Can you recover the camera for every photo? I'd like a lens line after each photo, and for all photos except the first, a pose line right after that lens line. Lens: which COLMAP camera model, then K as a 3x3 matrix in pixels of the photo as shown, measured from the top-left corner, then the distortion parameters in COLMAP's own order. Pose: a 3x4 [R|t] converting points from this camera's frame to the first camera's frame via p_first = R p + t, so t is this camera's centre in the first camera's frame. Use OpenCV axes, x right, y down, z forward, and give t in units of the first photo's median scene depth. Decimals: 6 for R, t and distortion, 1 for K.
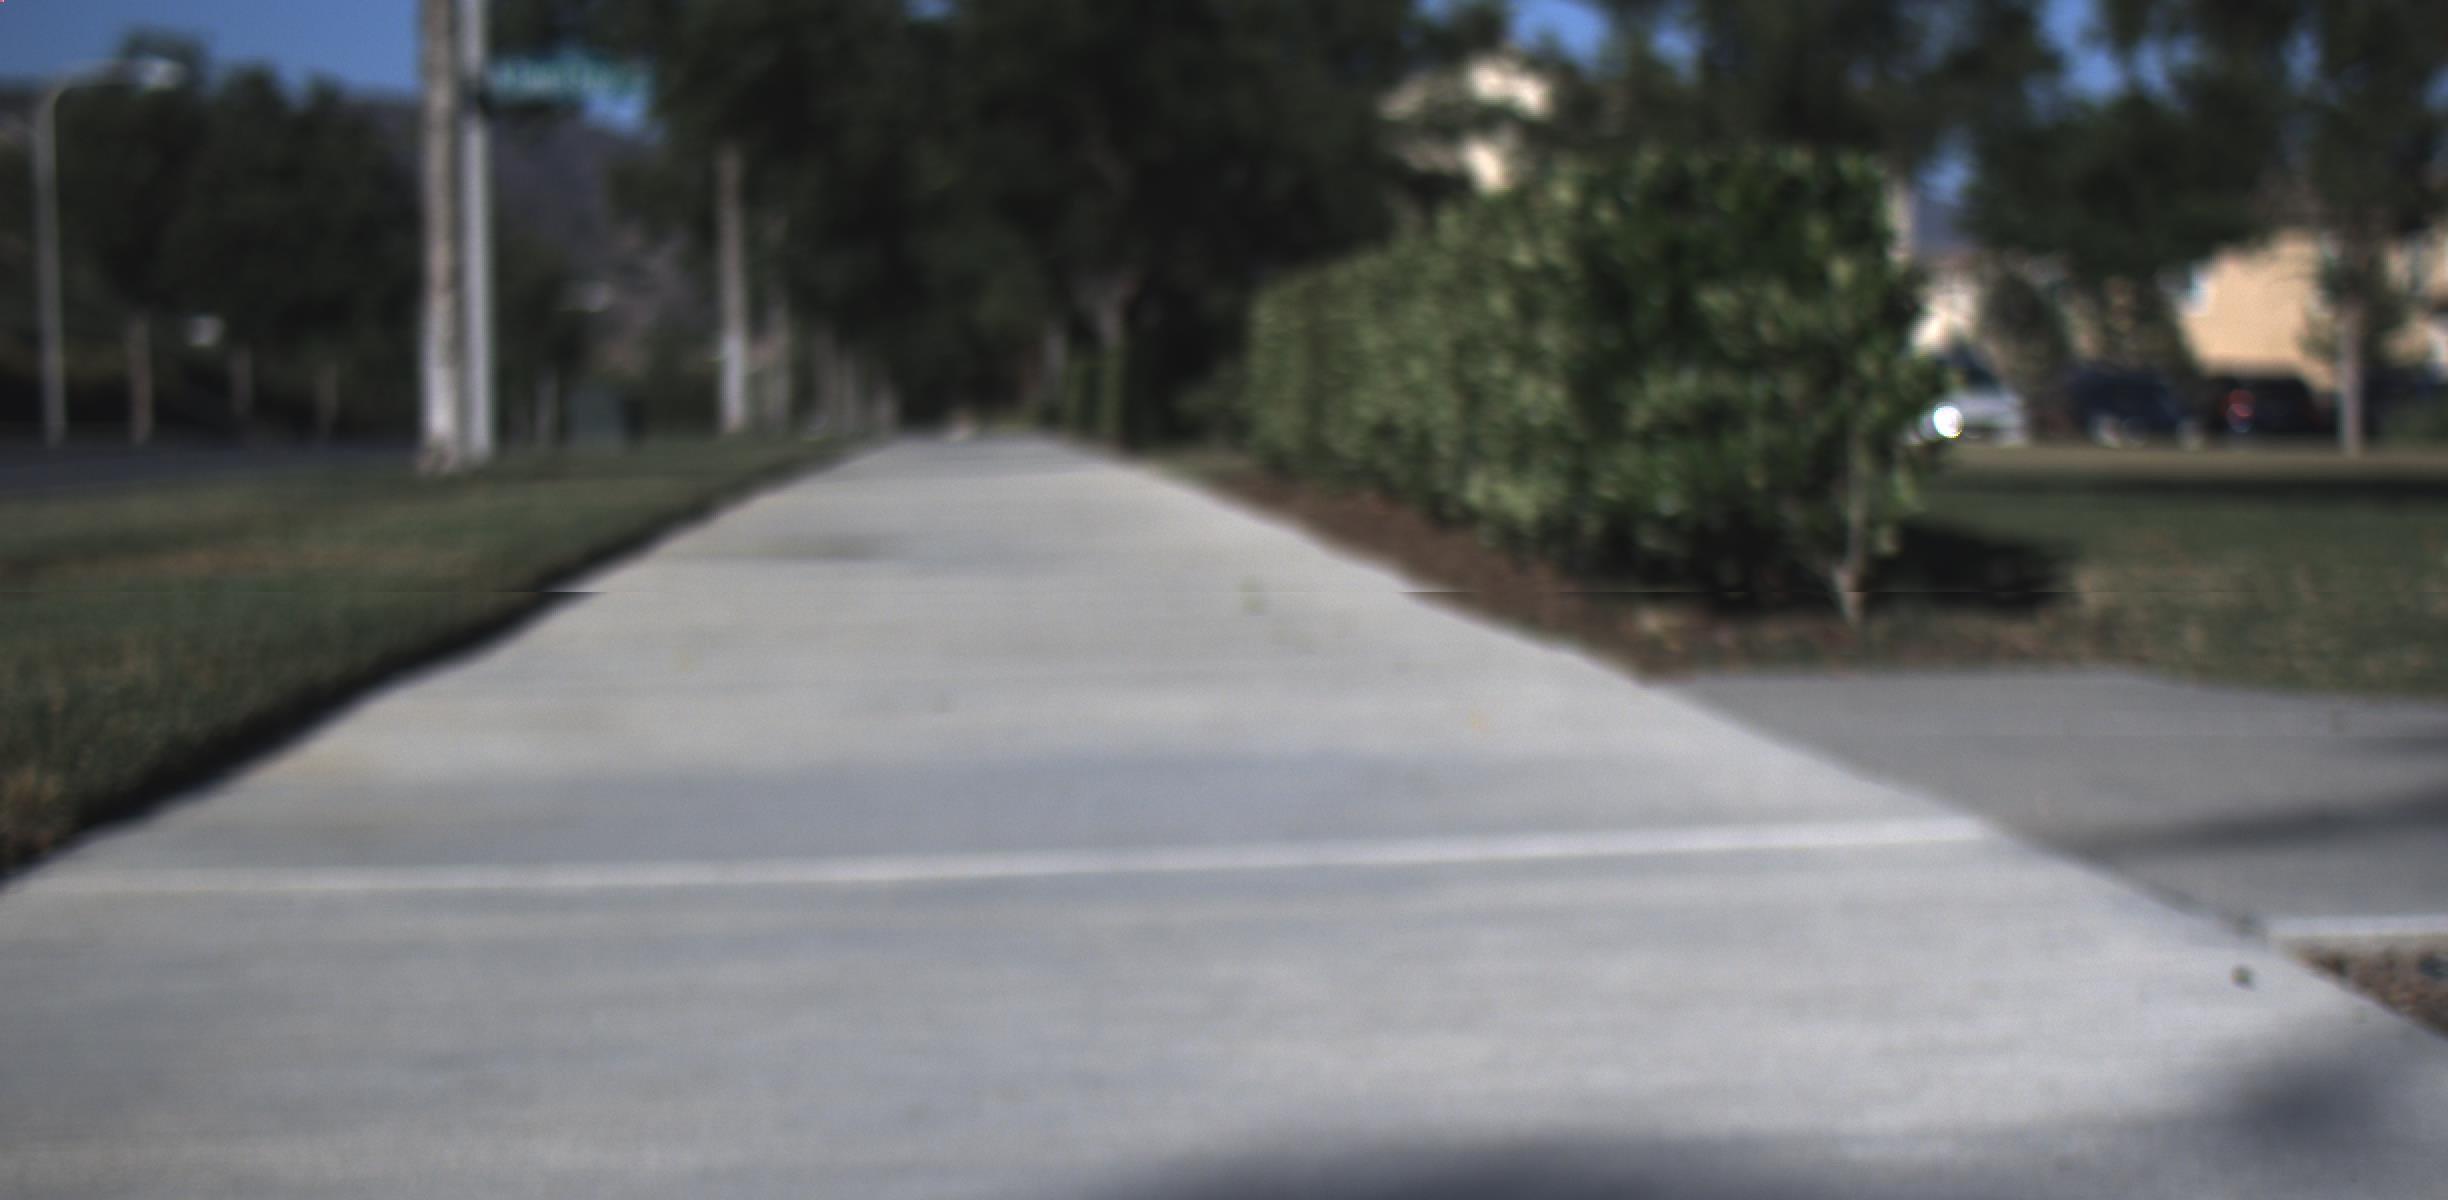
lens RADIAL K [[4844.5, 0, 1225.3], [0, 4844.5, 695.8], [0, 0, 1]] dist [-0.014288, 0.195570]
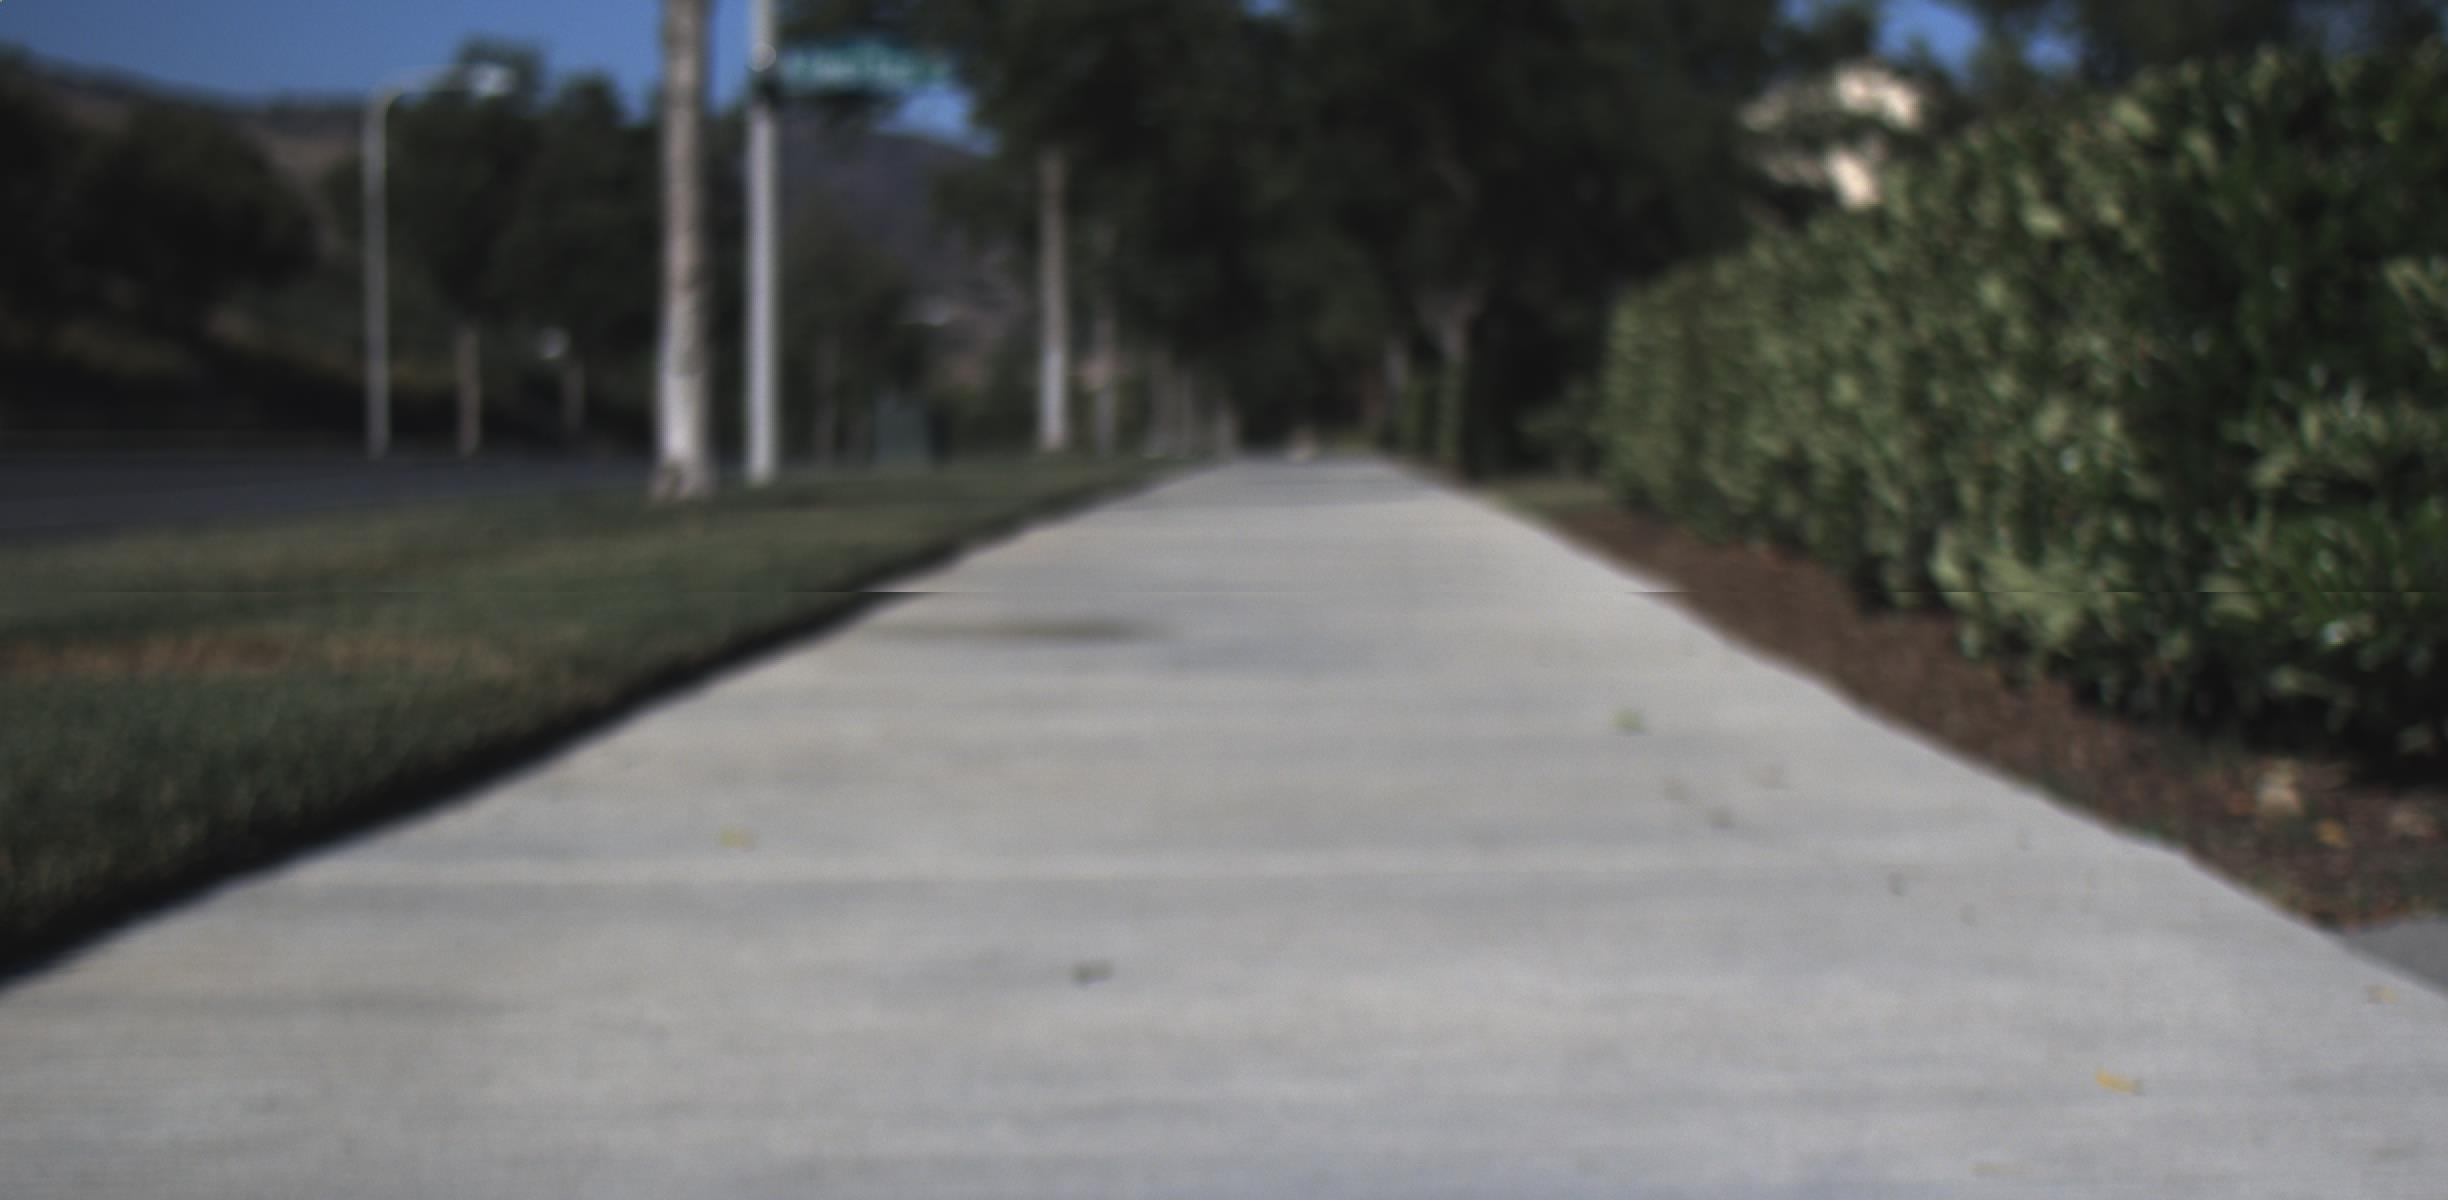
lens RADIAL K [[4844.5, 0, 1225.3], [0, 4844.5, 695.8], [0, 0, 1]] dist [-0.014288, 0.195570]
pose [[0.997422, 0.013713, -0.070436, -0.000485], [-0.013997, 0.999896, -0.003532, -0.003420], [0.070381, 0.004508, 0.997510, 0.052195]]
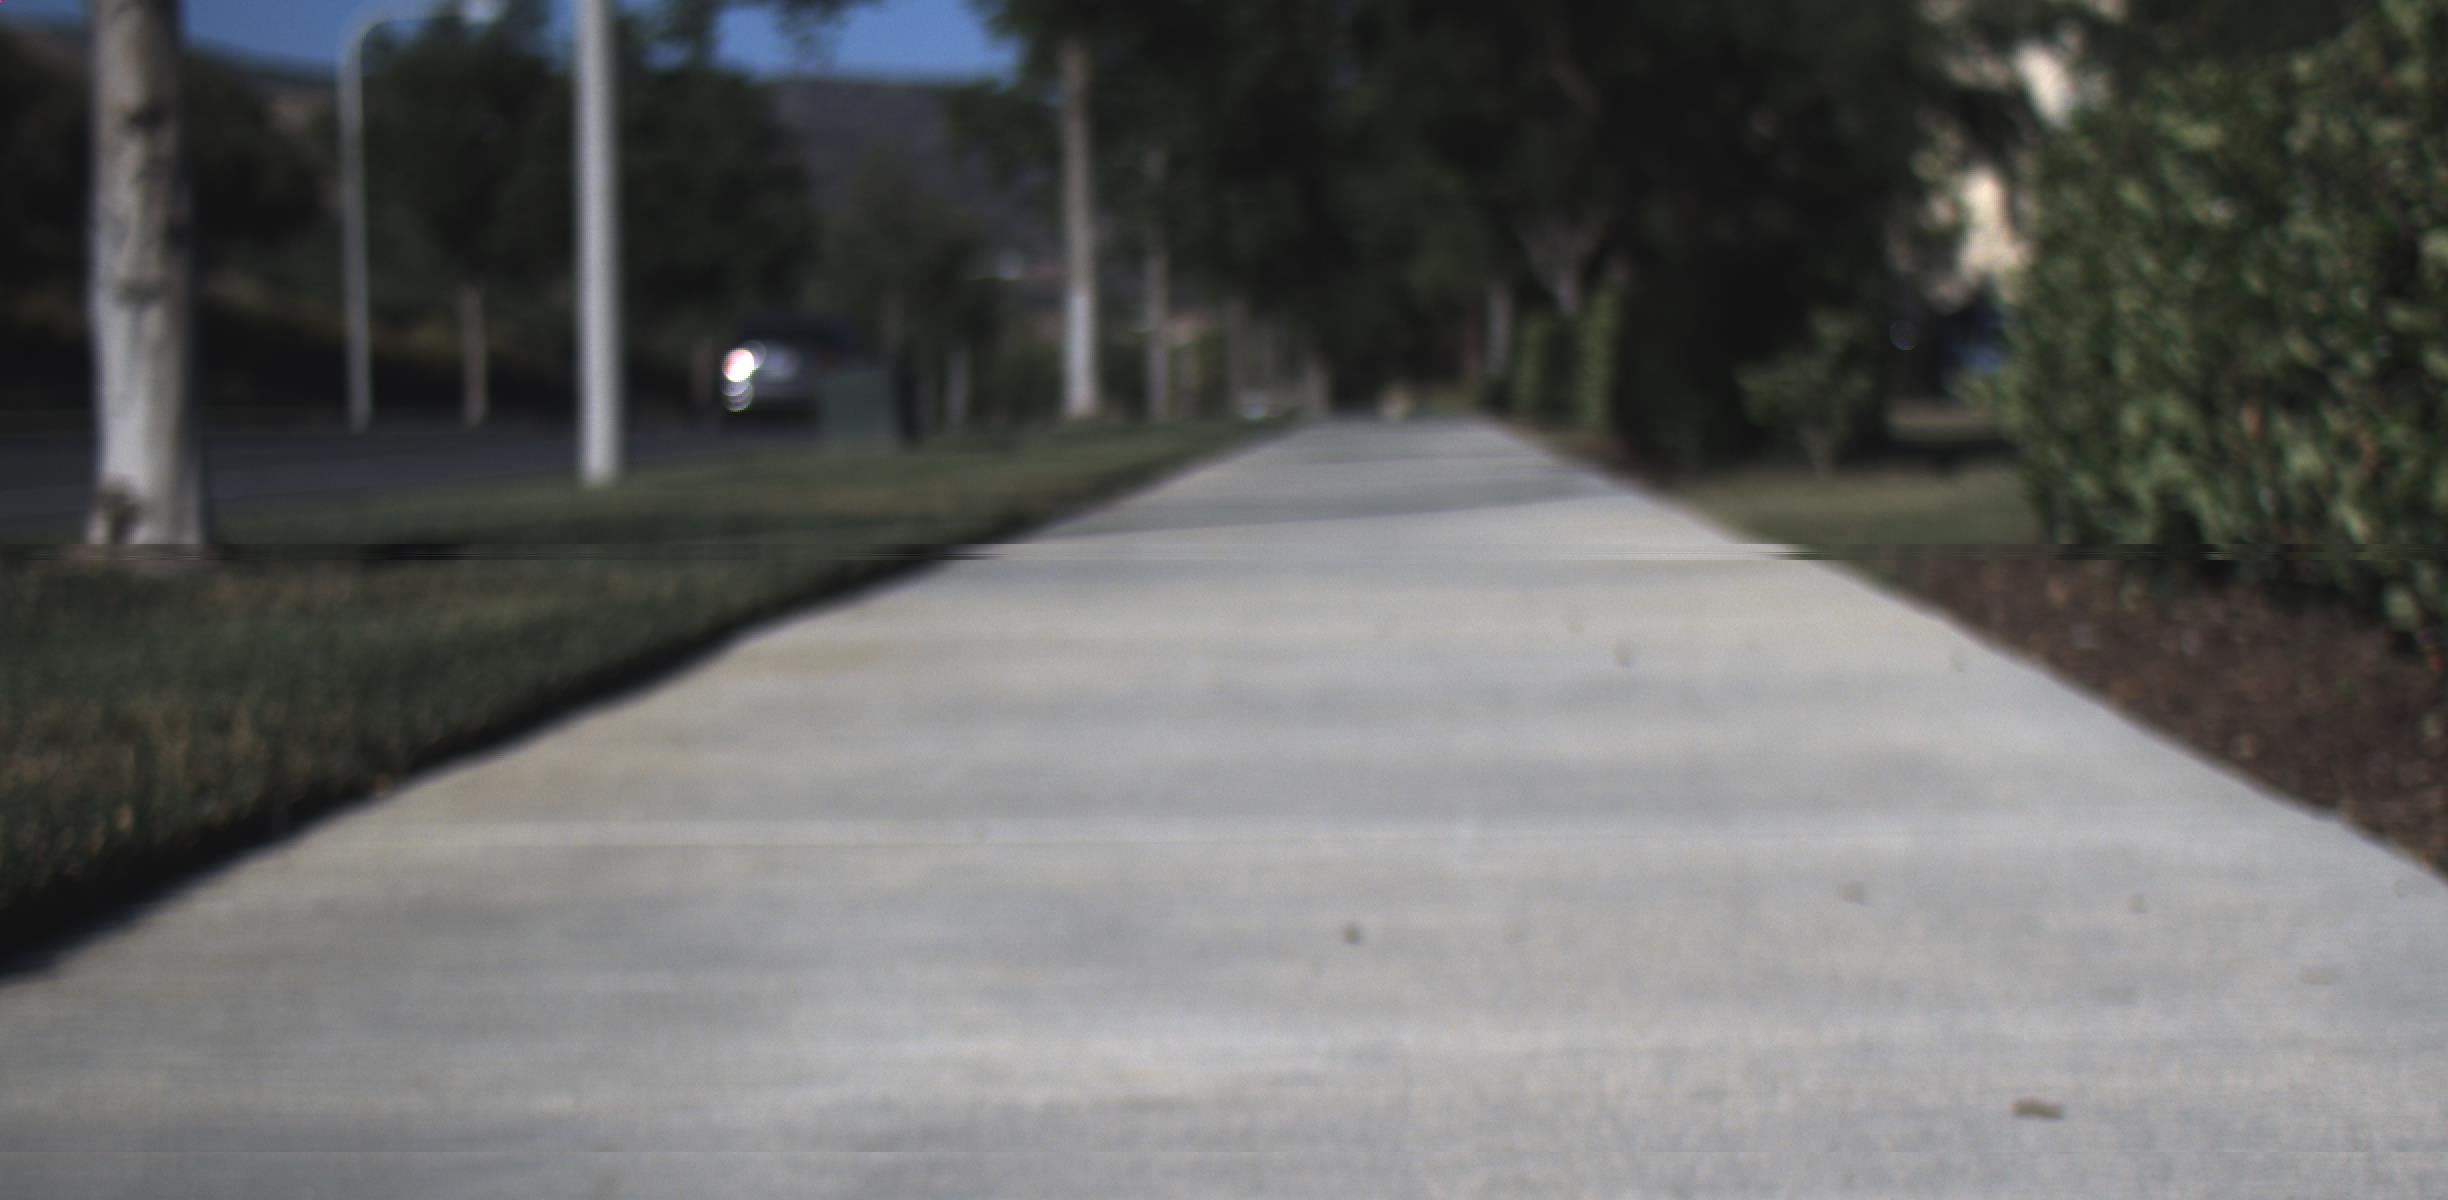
lens RADIAL K [[4853.5, 0, 1219.5], [0, 4853.5, 600.3], [0, 0, 1]] dist [0.008186, 0.183206]
pose [[0.995779, -0.000112, -0.091779, -0.009437], [-0.001191, 0.999899, -0.014138, -0.014348], [0.091771, 0.014187, 0.995679, 0.225287]]
